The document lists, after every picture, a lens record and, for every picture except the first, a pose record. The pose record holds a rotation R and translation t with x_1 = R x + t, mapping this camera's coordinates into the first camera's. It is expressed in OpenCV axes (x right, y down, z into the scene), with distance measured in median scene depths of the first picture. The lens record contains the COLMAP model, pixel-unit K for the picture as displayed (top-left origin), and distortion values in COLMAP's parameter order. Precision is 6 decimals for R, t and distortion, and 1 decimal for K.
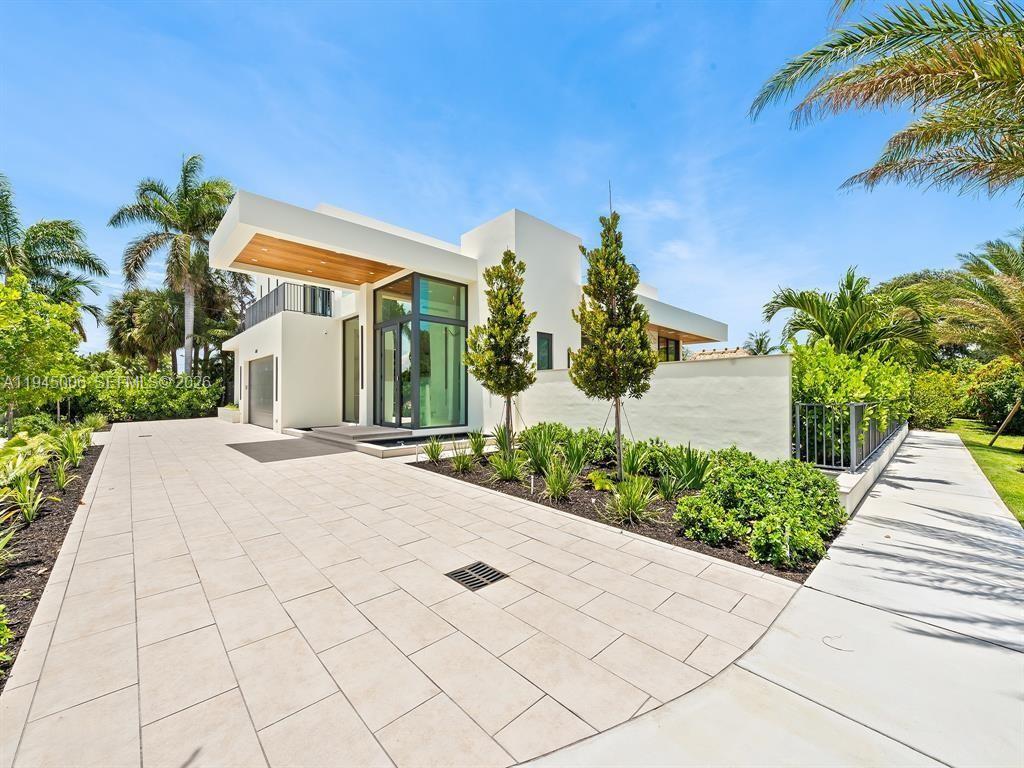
lens RADIAL K [[401.2, 0, 512.0], [0, 401.2, 384.0], [0, 0, 1]] dist [0.010070, -0.000107]
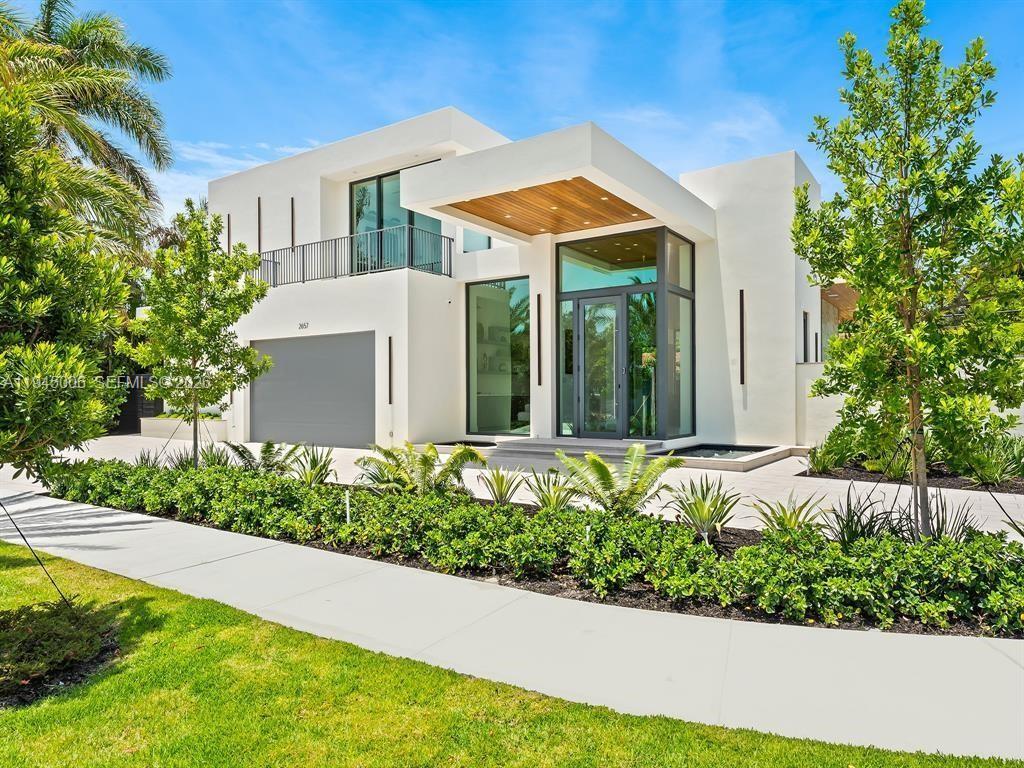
lens RADIAL K [[666.5, 0, 512.0], [0, 666.5, 384.0], [0, 0, 1]] dist [0.023641, -0.000261]
pose [[0.978593, 0.001701, 0.205798, -0.434063], [-0.003432, 0.999962, 0.008057, 0.000935], [-0.205776, -0.008591, 0.978561, -0.081927]]
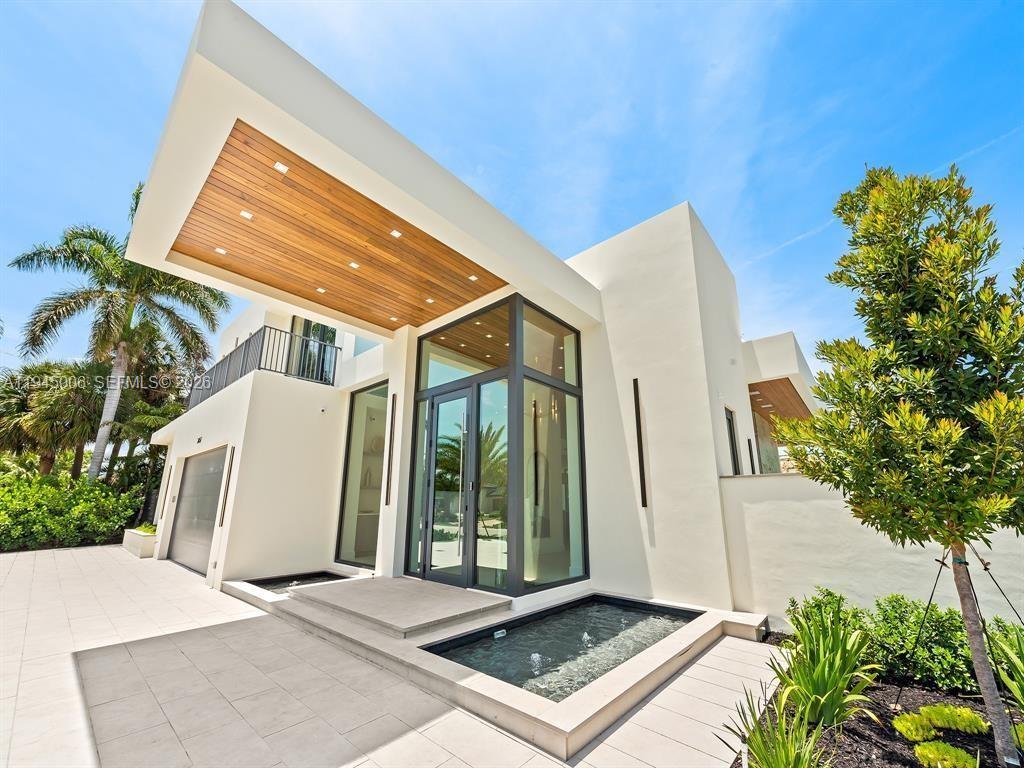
lens RADIAL K [[400.8, 0, 512.6], [0, 400.8, 411.6], [0, 0, 1]] dist [0.004931, -0.000238]
pose [[0.996369, 0.023302, 0.081886, -0.163387], [-0.006590, 0.980038, -0.198700, -0.003743], [-0.084881, 0.197439, 0.976633, 0.276017]]
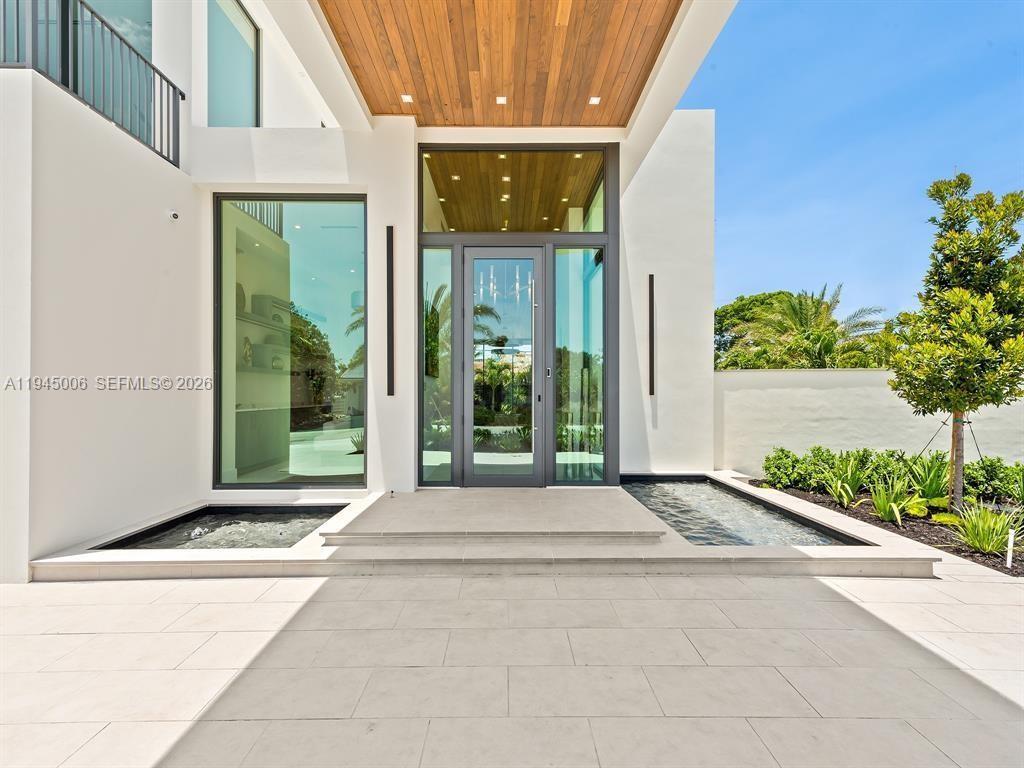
lens RADIAL K [[424.9, 0, 510.8], [0, 424.9, 387.8], [0, 0, 1]] dist [0.009015, -0.000183]
pose [[0.686323, 0.008420, 0.727248, -0.386527], [-0.020933, 0.999747, 0.008180, -0.000069], [-0.726996, -0.020837, 0.686326, 0.423726]]
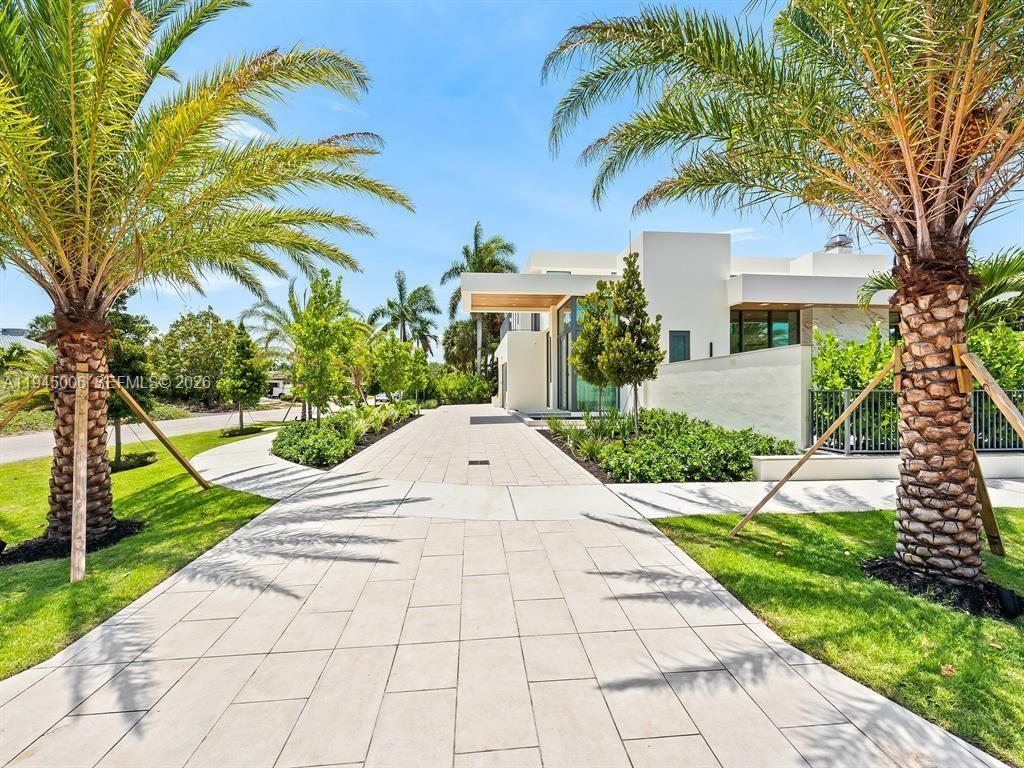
lens RADIAL K [[401.2, 0, 512.0], [0, 401.2, 384.0], [0, 0, 1]] dist [0.010070, -0.000107]
pose [[0.787150, -0.015027, -0.616579, 0.244153], [0.026005, 0.999623, 0.008837, 0.000601], [0.616214, -0.022990, 0.787243, -0.111518]]
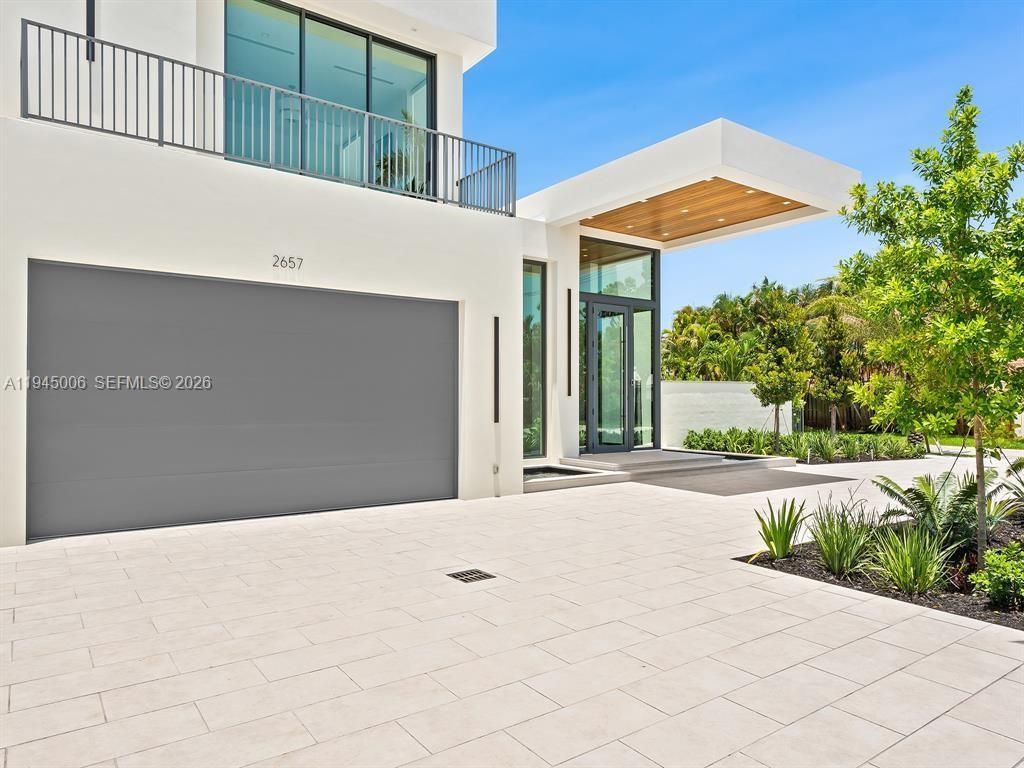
lens RADIAL K [[666.5, 0, 512.0], [0, 666.5, 384.0], [0, 0, 1]] dist [0.023641, -0.000261]
pose [[0.132227, 0.023097, 0.990950, -0.894228], [-0.027946, 0.999418, -0.019566, 0.010951], [-0.990825, -0.025106, 0.132795, 0.626888]]
